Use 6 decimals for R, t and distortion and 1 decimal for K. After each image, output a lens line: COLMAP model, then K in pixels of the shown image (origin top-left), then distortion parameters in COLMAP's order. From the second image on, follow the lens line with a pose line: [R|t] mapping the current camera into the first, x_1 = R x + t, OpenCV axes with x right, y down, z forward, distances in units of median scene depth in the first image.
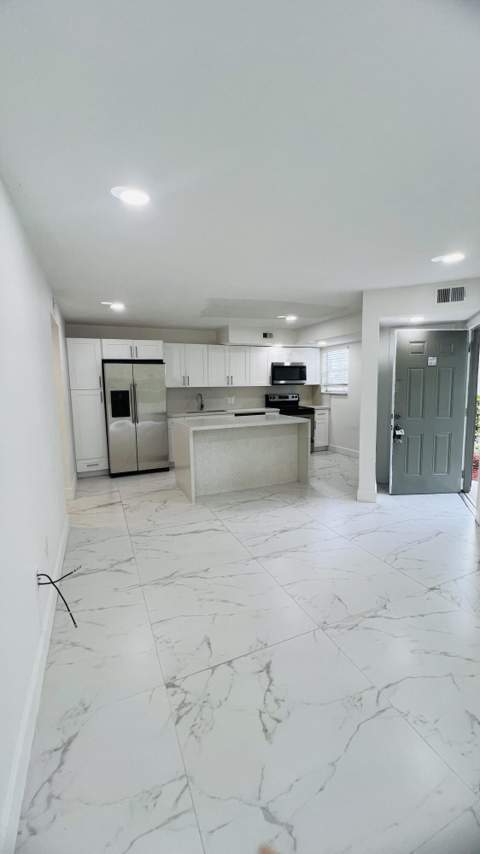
lens RADIAL K [[340.7, 0, 241.4], [0, 340.7, 423.7], [0, 0, 1]] dist [0.000857, 0.000092]
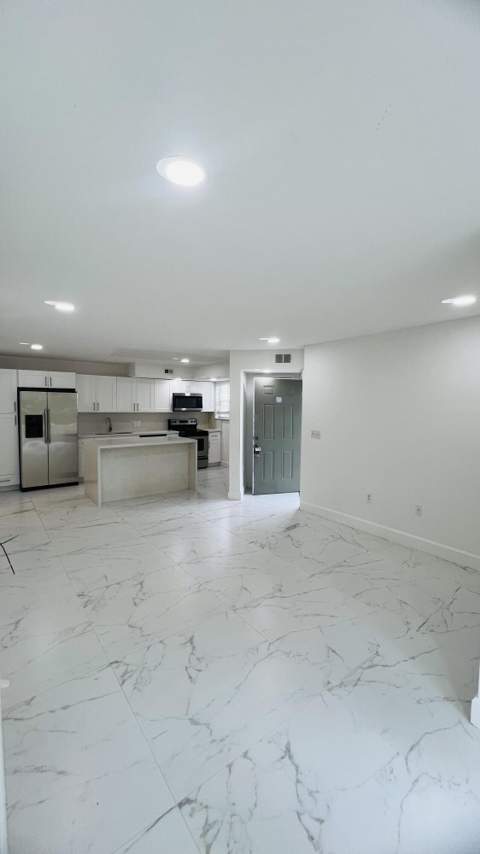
lens RADIAL K [[340.7, 0, 241.4], [0, 340.7, 423.7], [0, 0, 1]] dist [0.000857, 0.000092]
pose [[0.970881, 0.013329, 0.239190, 0.047687], [0.001848, 0.998004, -0.063116, 0.006667], [-0.239554, 0.061720, 0.968919, -0.278148]]
